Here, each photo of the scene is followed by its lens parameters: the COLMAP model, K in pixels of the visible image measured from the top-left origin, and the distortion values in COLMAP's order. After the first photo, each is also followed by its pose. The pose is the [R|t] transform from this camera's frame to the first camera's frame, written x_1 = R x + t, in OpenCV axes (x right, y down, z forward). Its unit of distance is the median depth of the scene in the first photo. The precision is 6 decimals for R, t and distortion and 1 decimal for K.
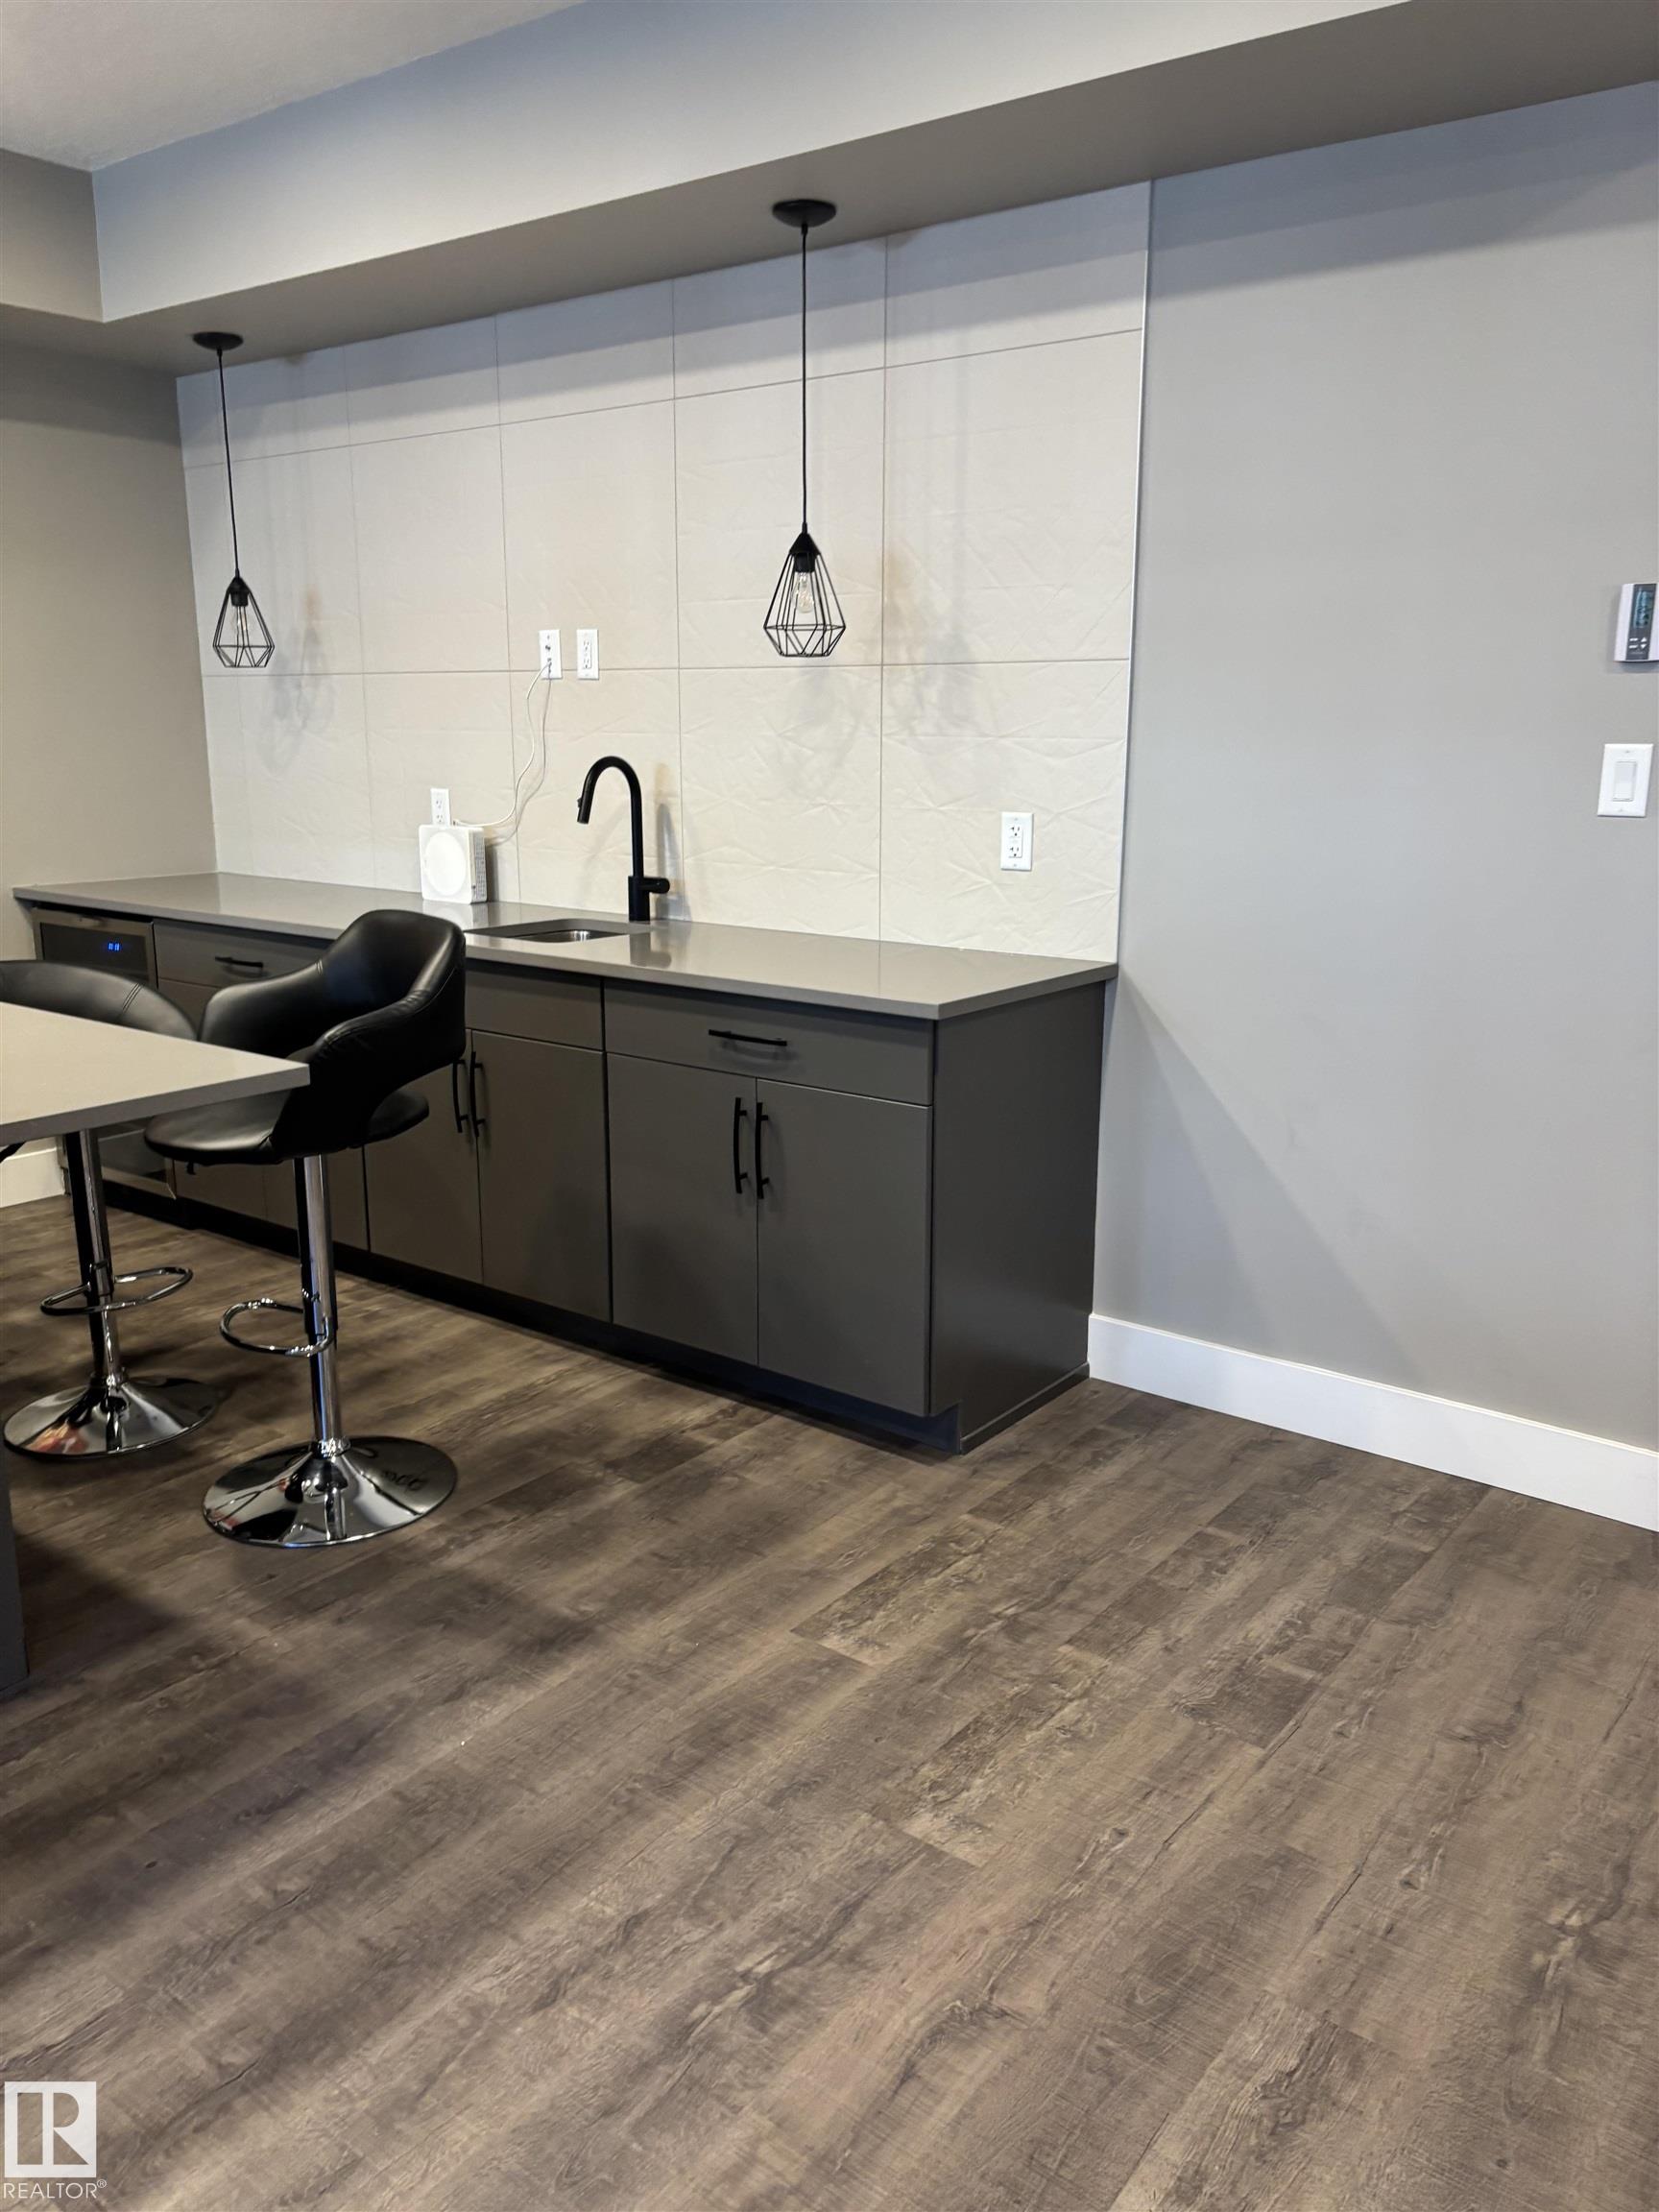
lens RADIAL K [[1669.1, 0, 841.1], [0, 1669.1, 1113.2], [0, 0, 1]] dist [0.007242, -0.015658]
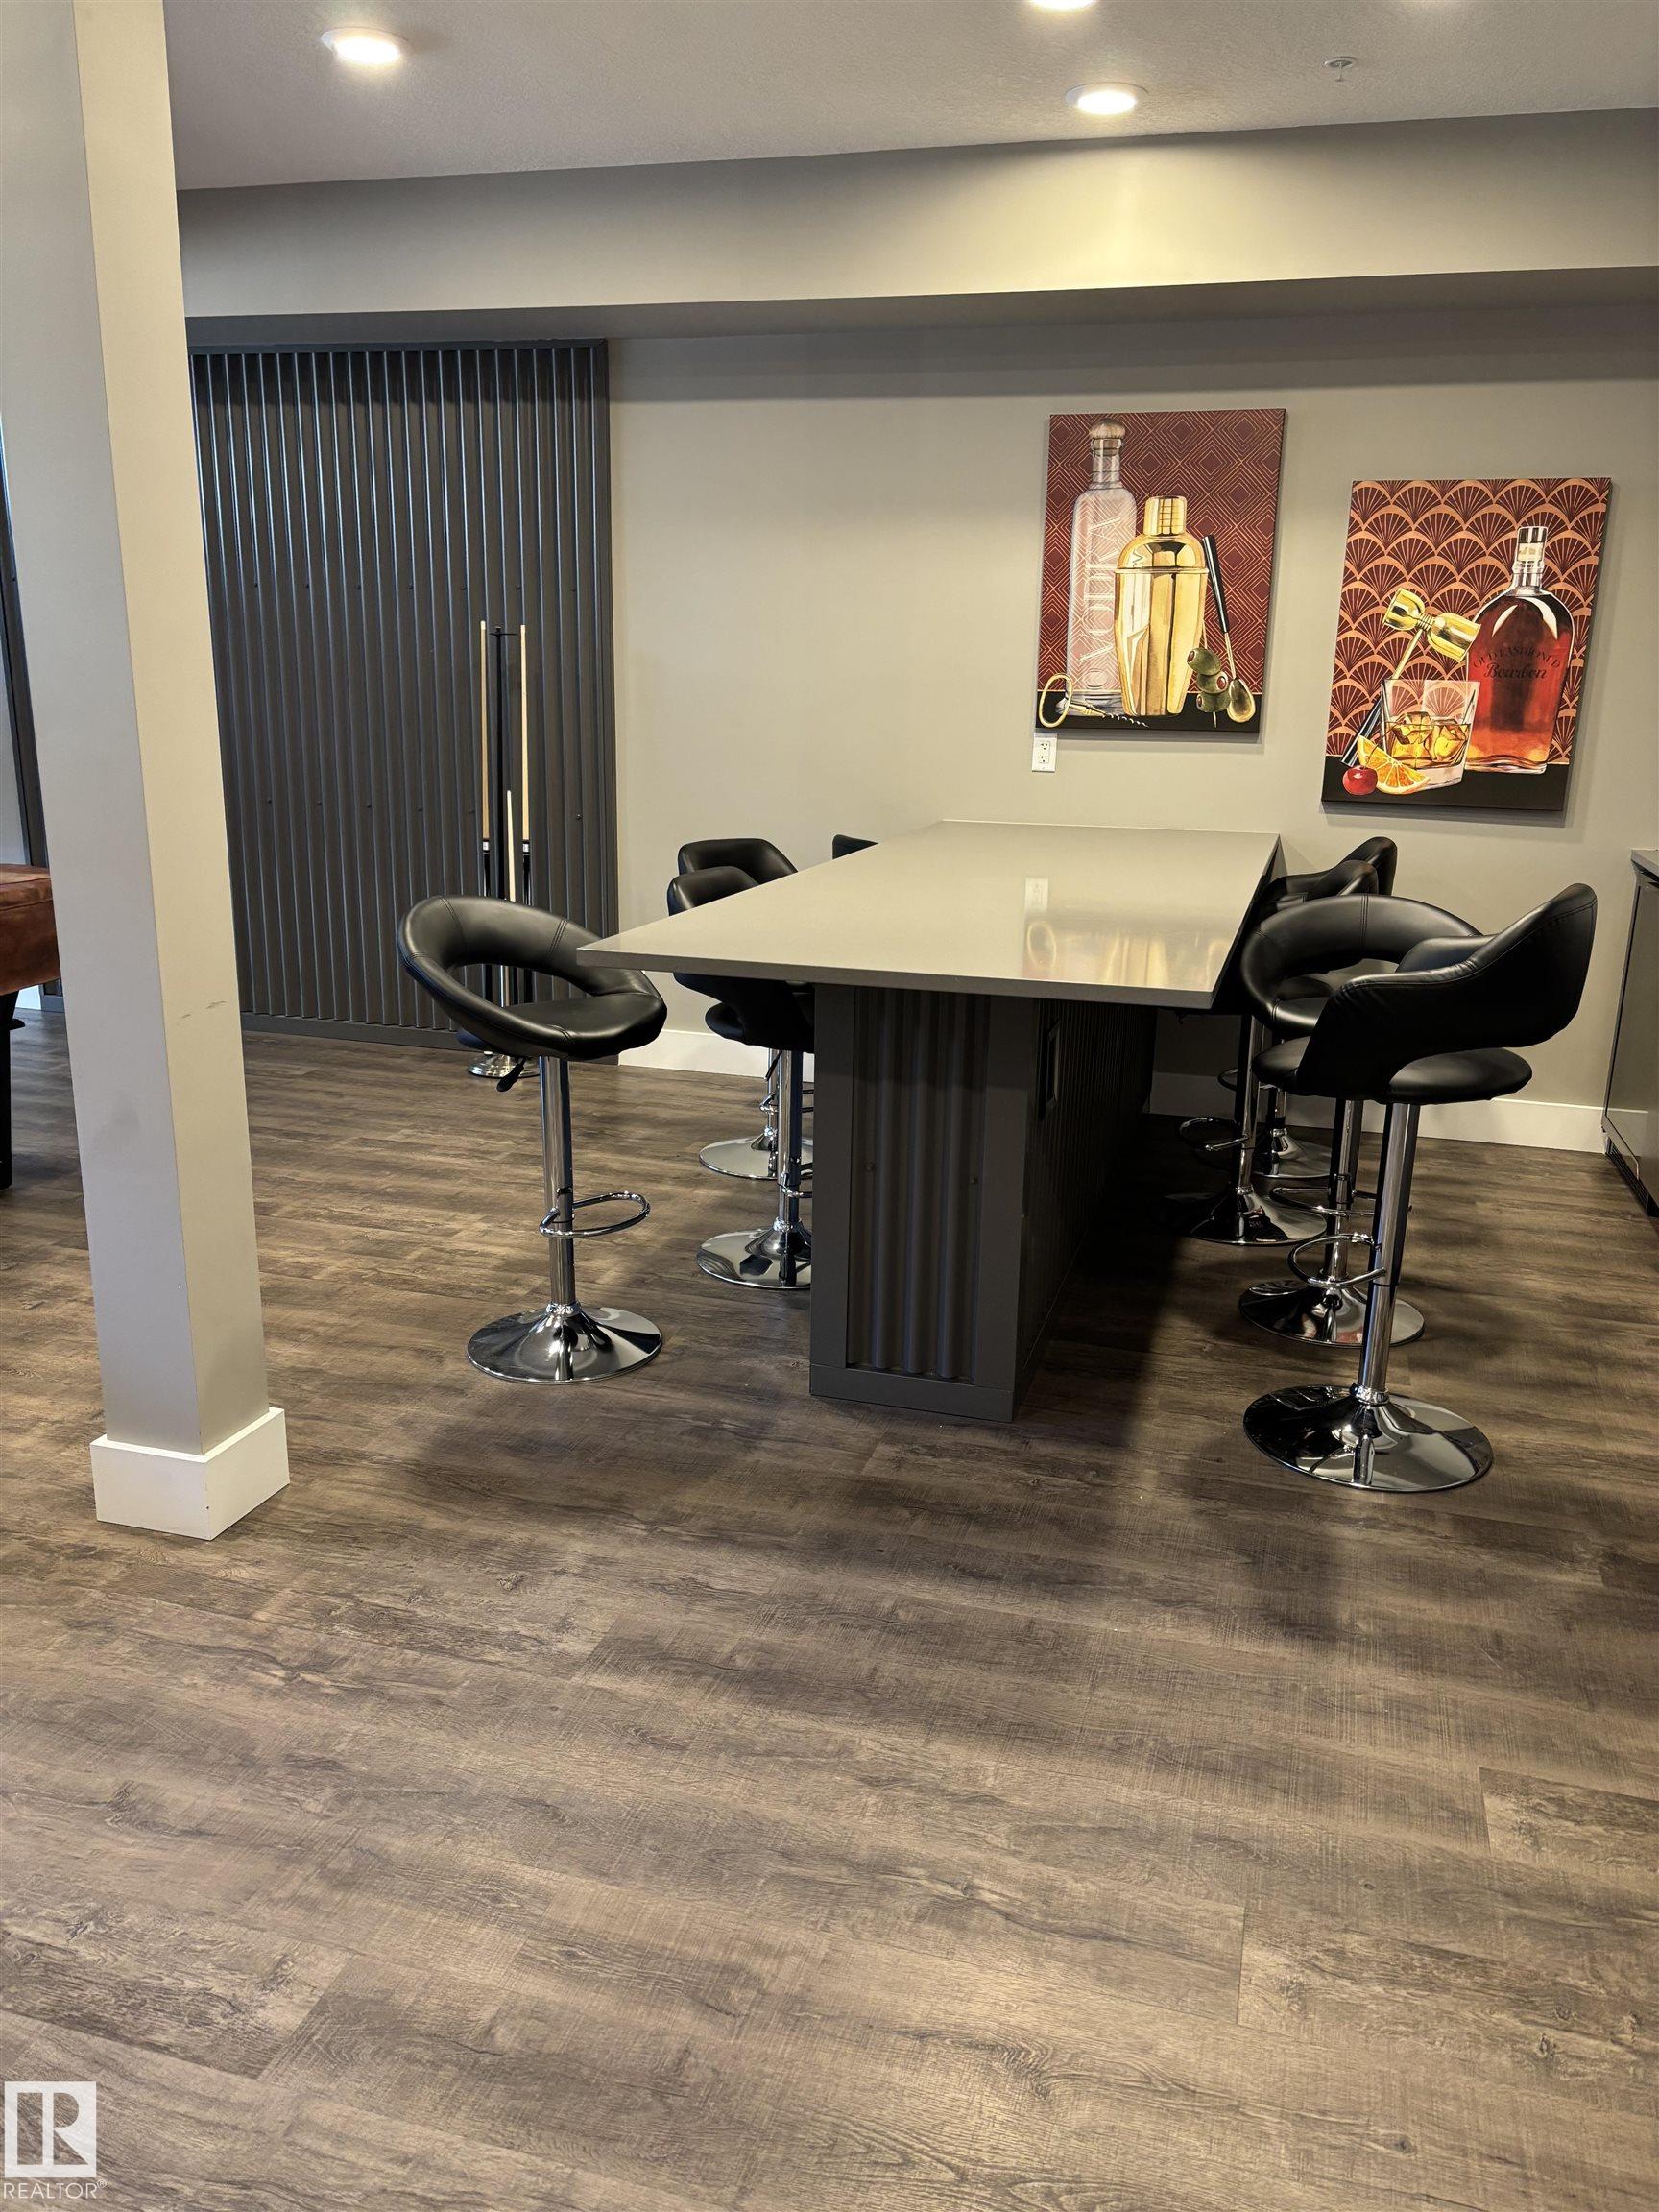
lens RADIAL K [[1669.1, 0, 841.2], [0, 1669.1, 1100.4], [0, 0, 1]] dist [0.007242, -0.015658]
pose [[0.349098, 0.238074, -0.906340, 0.581681], [-0.233203, 0.958832, 0.162039, -0.078684], [0.907605, 0.154794, 0.390246, 0.354449]]
